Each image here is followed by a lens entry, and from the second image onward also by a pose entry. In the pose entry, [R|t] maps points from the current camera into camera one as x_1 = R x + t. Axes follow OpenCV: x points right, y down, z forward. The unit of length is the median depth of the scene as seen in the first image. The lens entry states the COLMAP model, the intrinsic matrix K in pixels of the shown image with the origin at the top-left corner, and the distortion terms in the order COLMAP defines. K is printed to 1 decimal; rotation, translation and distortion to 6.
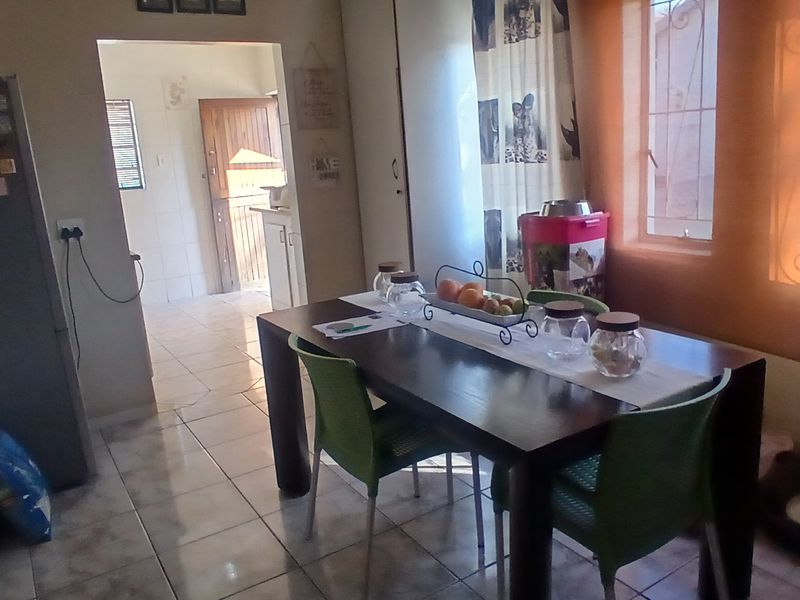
lens RADIAL K [[655.8, 0, 401.1], [0, 655.8, 298.7], [0, 0, 1]] dist [0.004164, -0.000333]
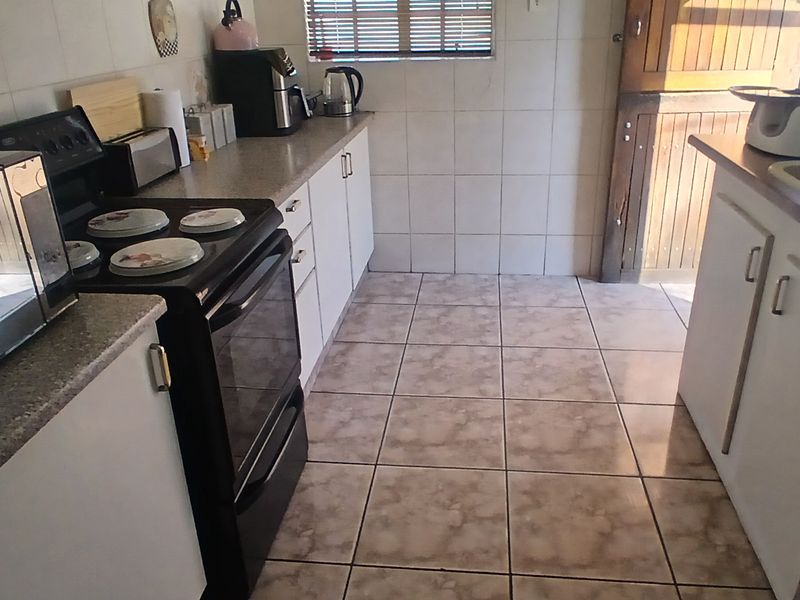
lens RADIAL K [[655.8, 0, 401.6], [0, 655.8, 300.4], [0, 0, 1]] dist [0.004164, -0.000333]
pose [[0.773653, 0.301322, -0.557374, -0.107093], [-0.161451, 0.944394, 0.286450, -0.121482], [0.612694, -0.131624, 0.779283, 0.529486]]
